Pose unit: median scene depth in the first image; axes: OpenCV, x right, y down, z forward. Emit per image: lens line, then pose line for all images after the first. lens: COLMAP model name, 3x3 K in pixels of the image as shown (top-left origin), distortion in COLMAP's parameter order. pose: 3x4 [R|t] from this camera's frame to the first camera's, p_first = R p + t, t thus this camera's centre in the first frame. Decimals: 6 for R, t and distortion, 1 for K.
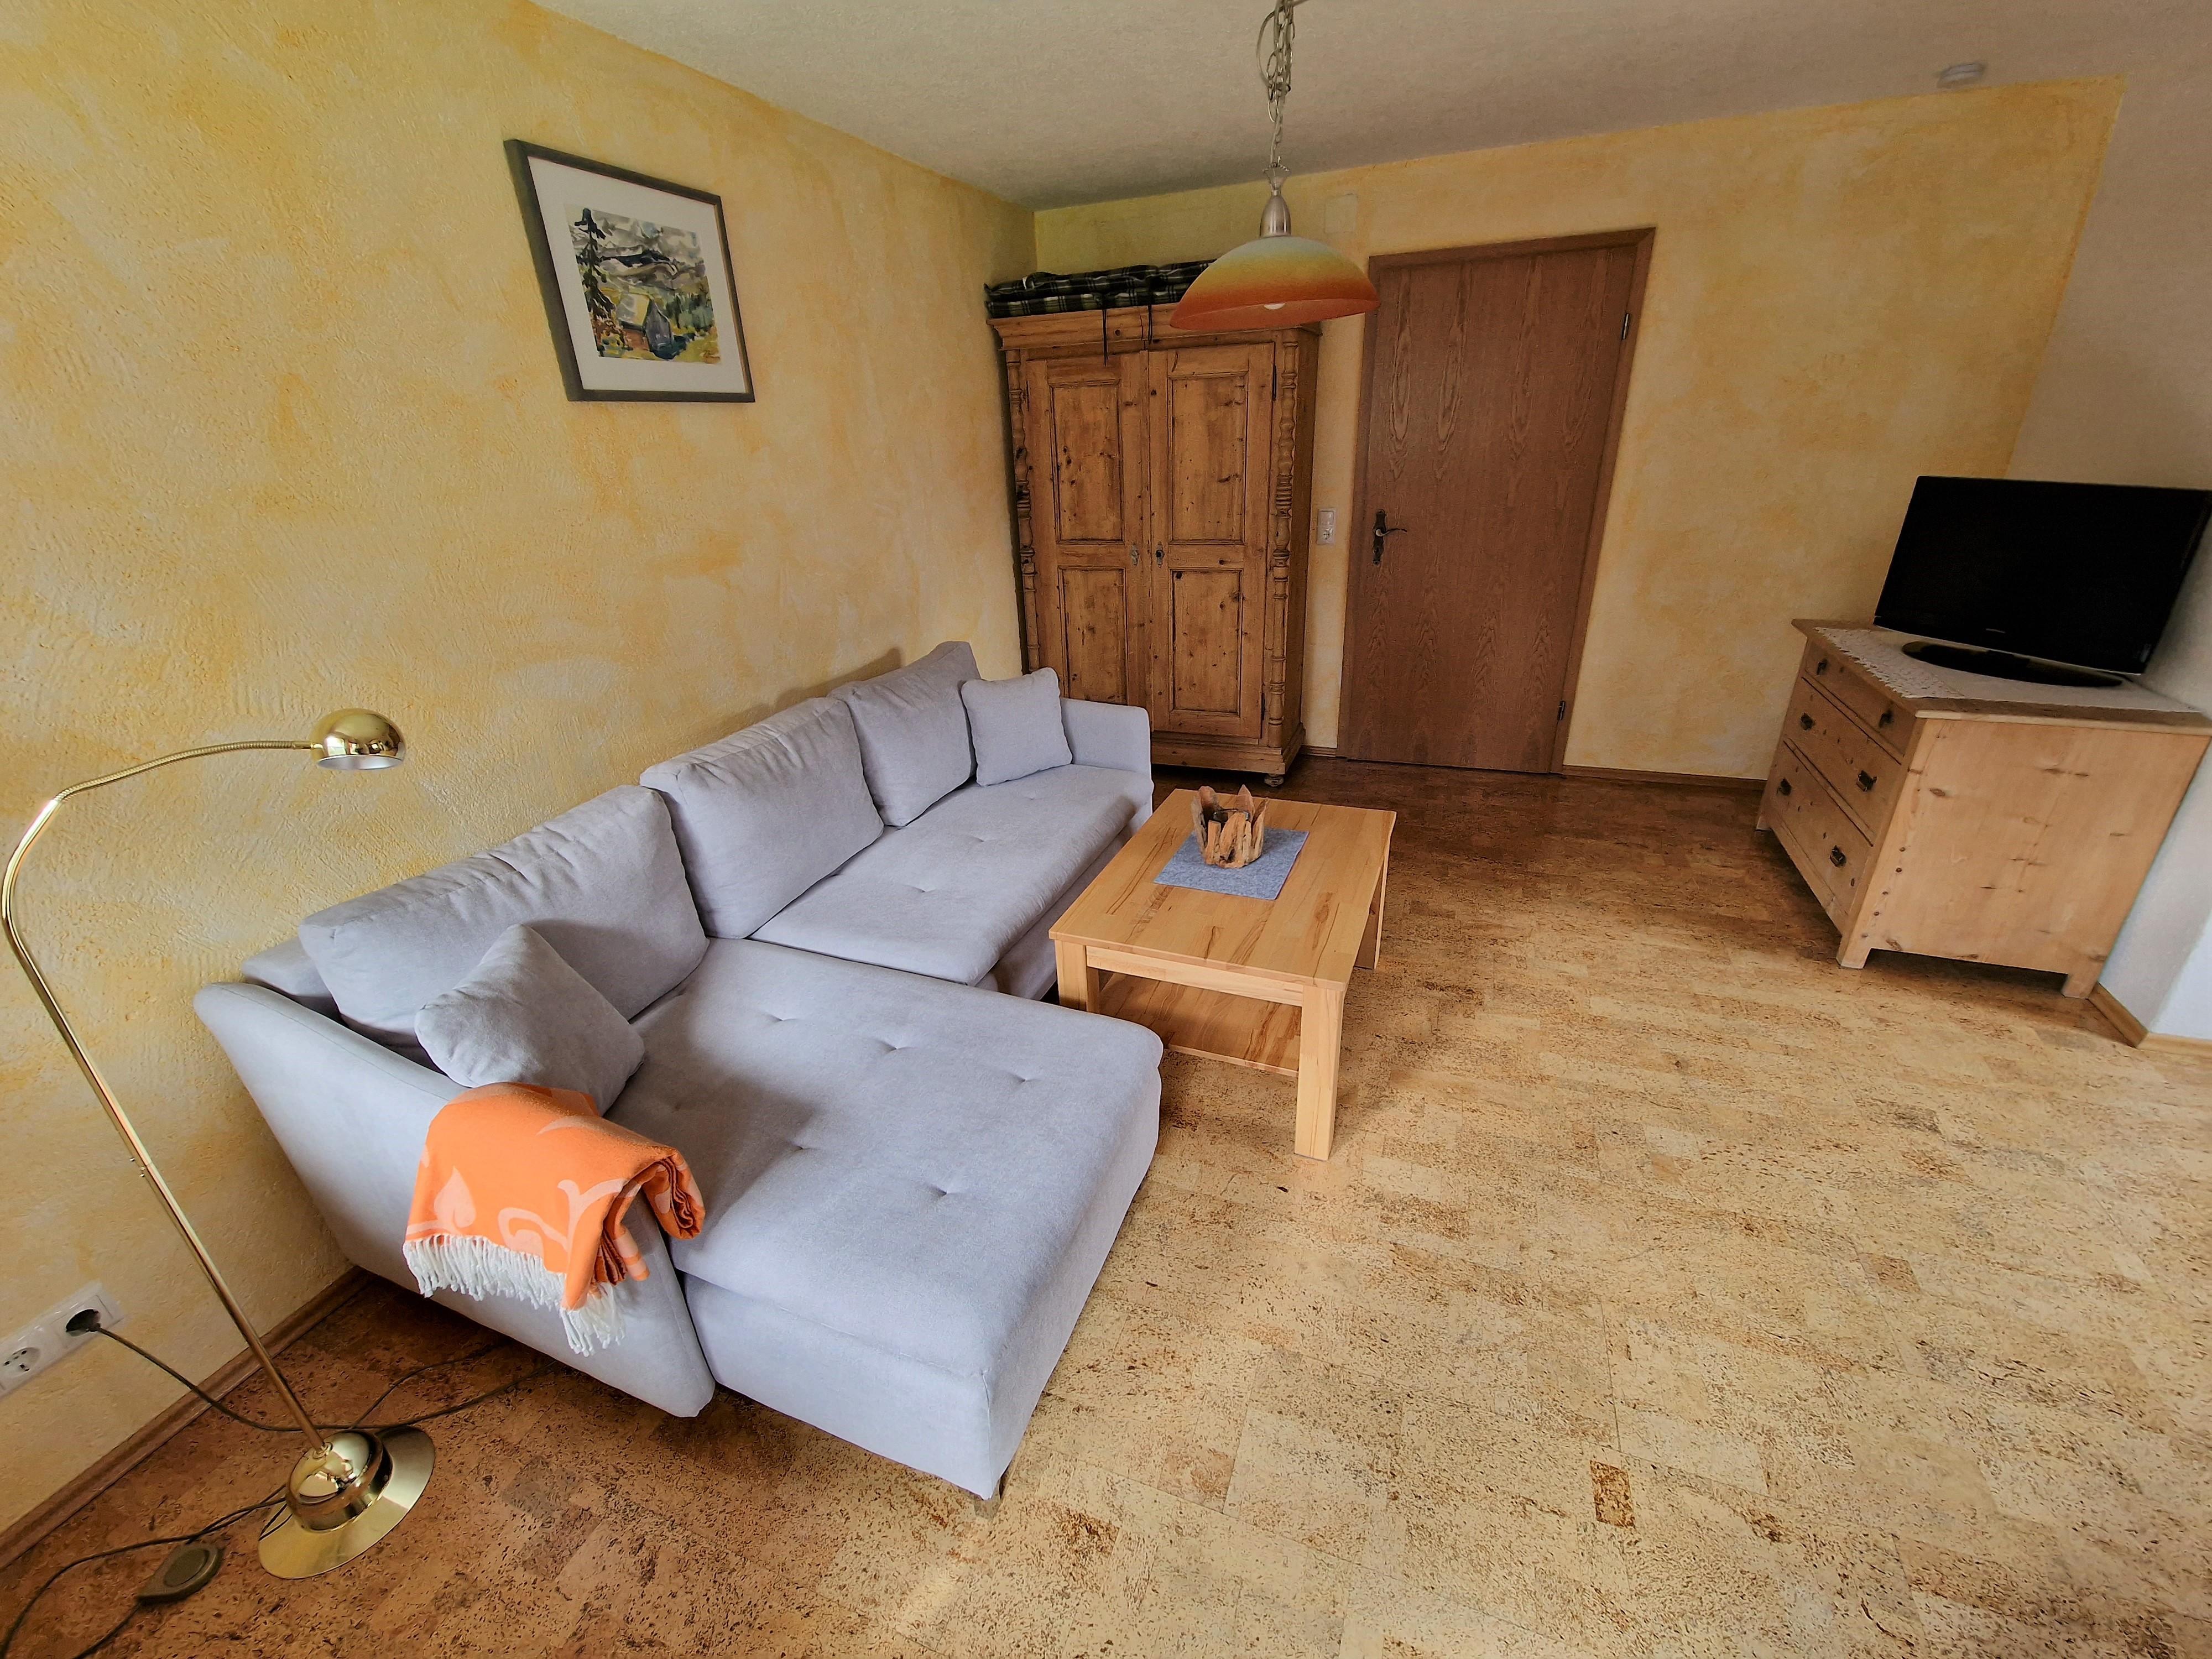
lens RADIAL K [[899.9, 0, 1097.3], [0, 899.9, 845.8], [0, 0, 1]] dist [0.000322, -0.003386]
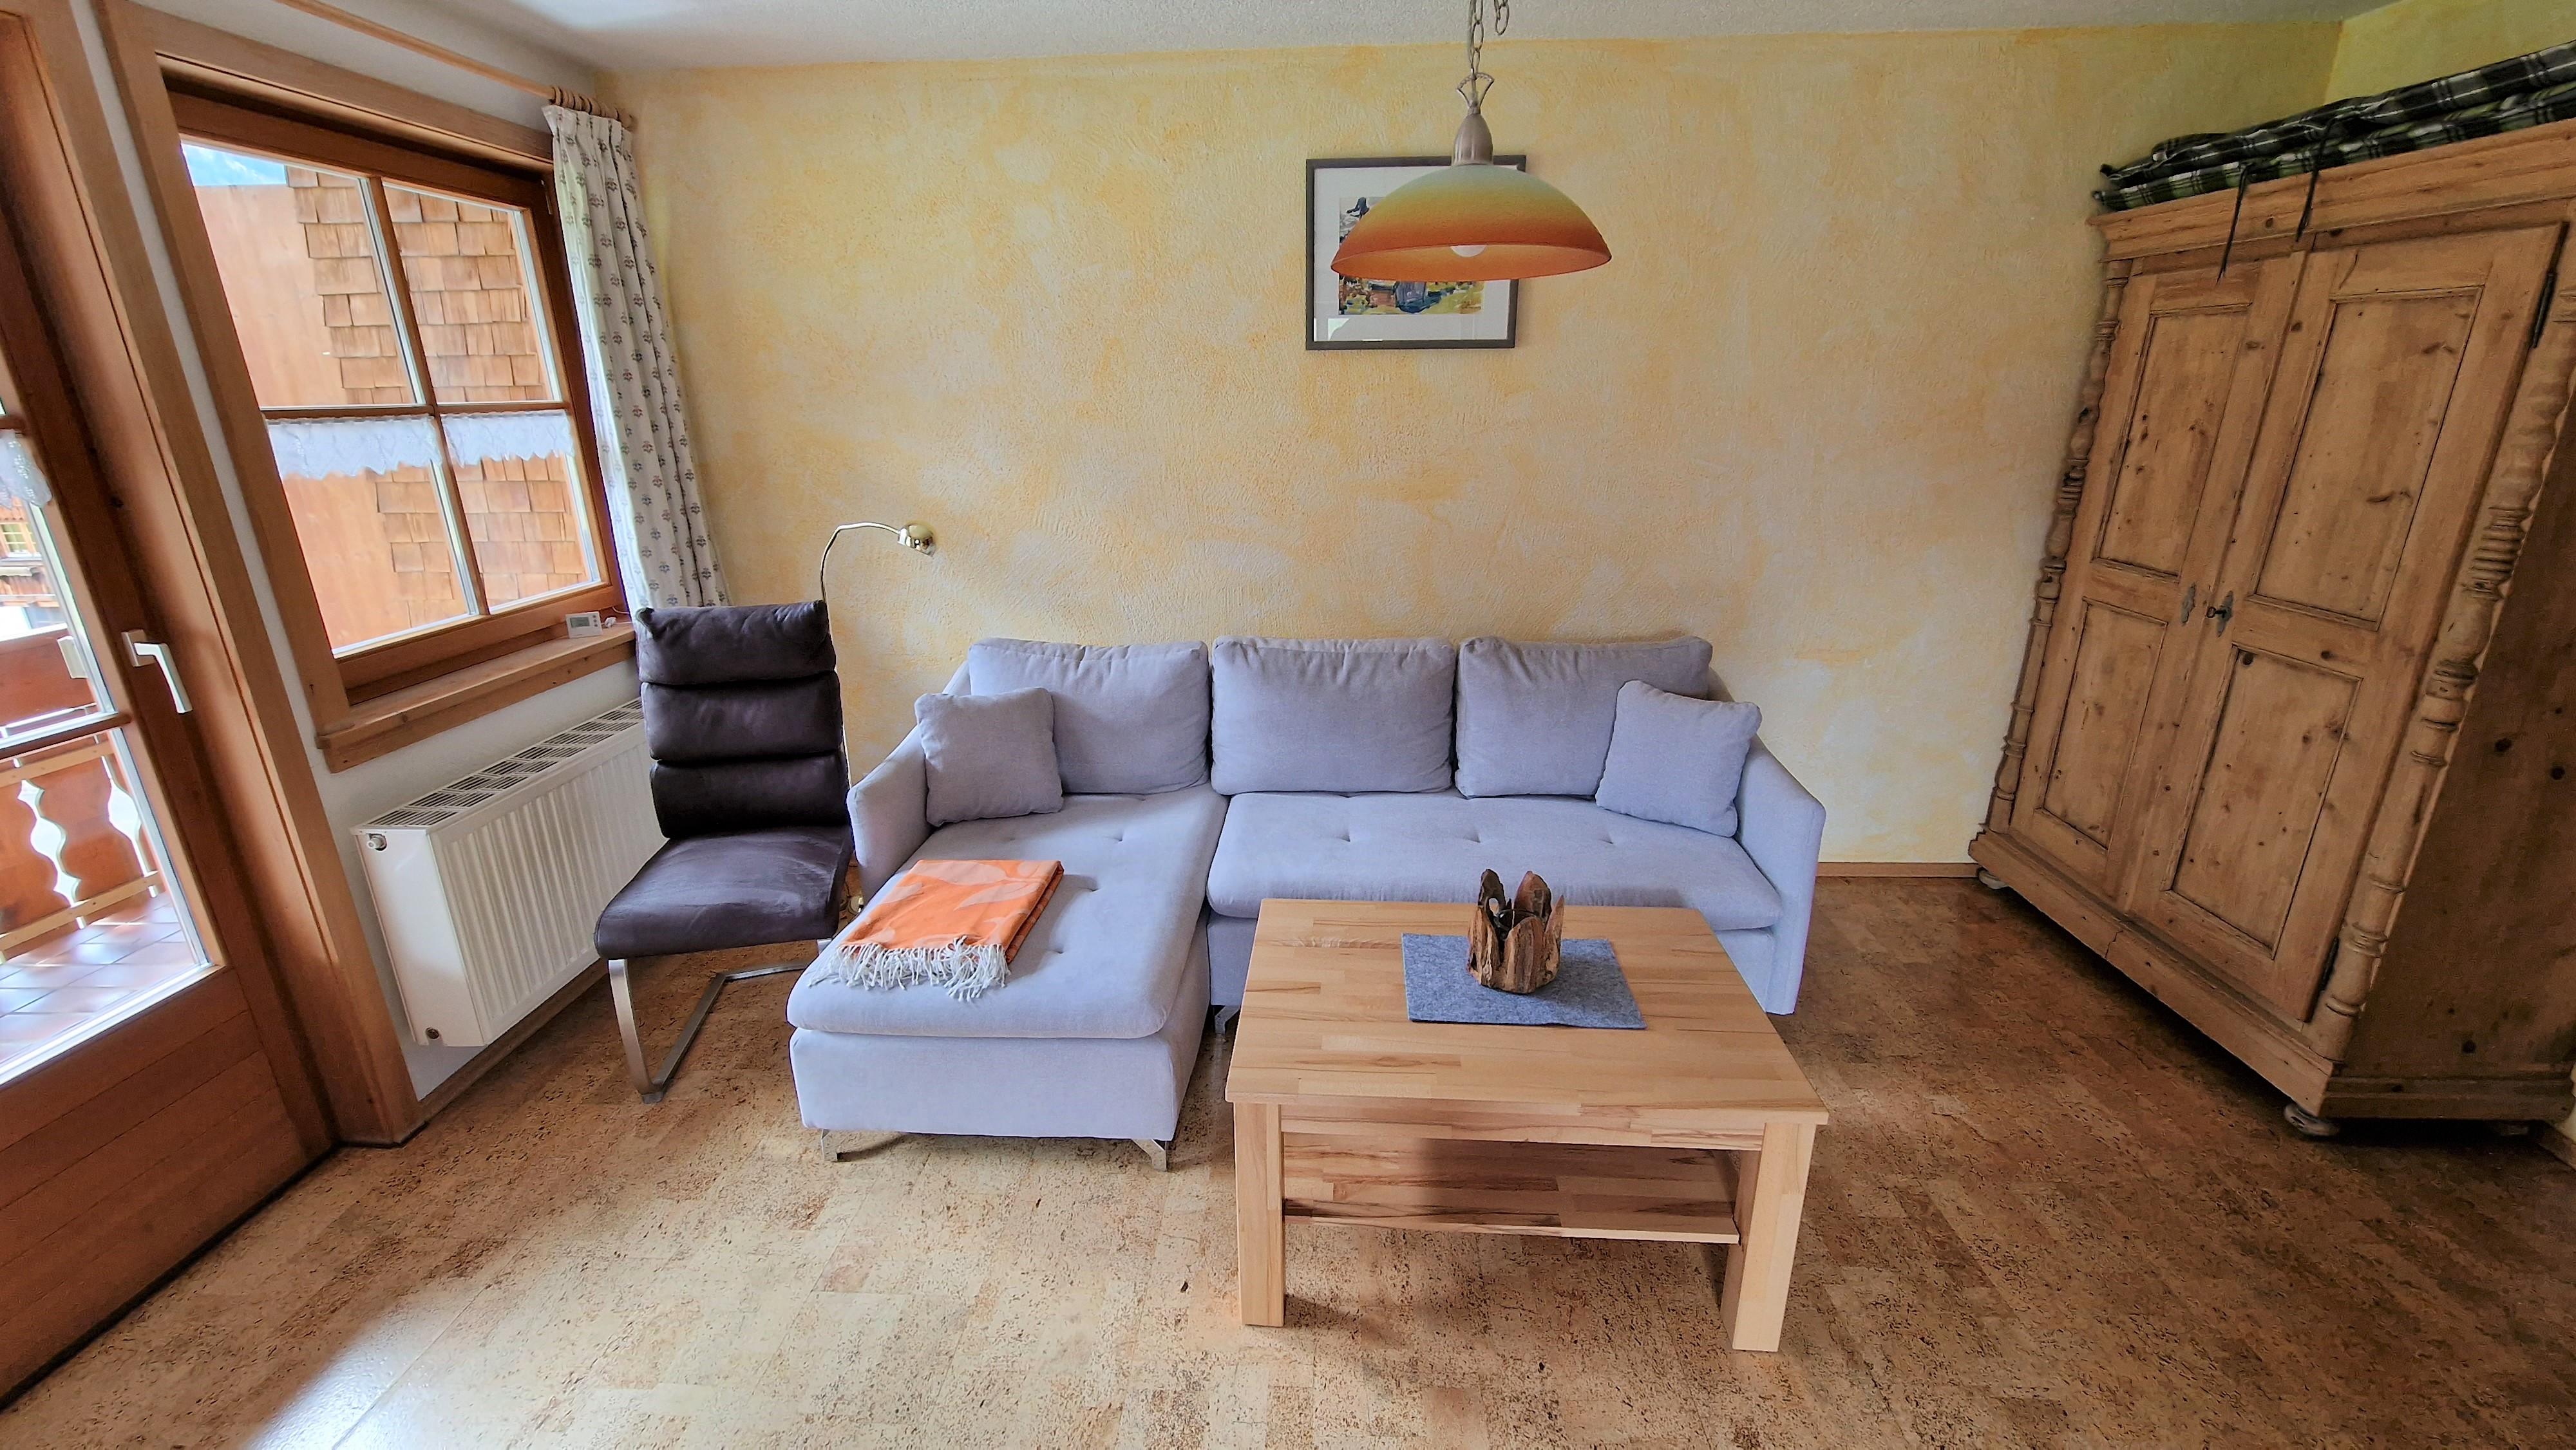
lens RADIAL K [[1056.6, 0, 1278.4], [0, 1056.6, 742.5], [0, 0, 1]] dist [-0.002257, -0.000394]
pose [[0.317901, 0.345148, -0.883070, 0.530997], [-0.403566, 0.892060, 0.203379, -0.172527], [0.857947, 0.291723, 0.422877, 0.298778]]
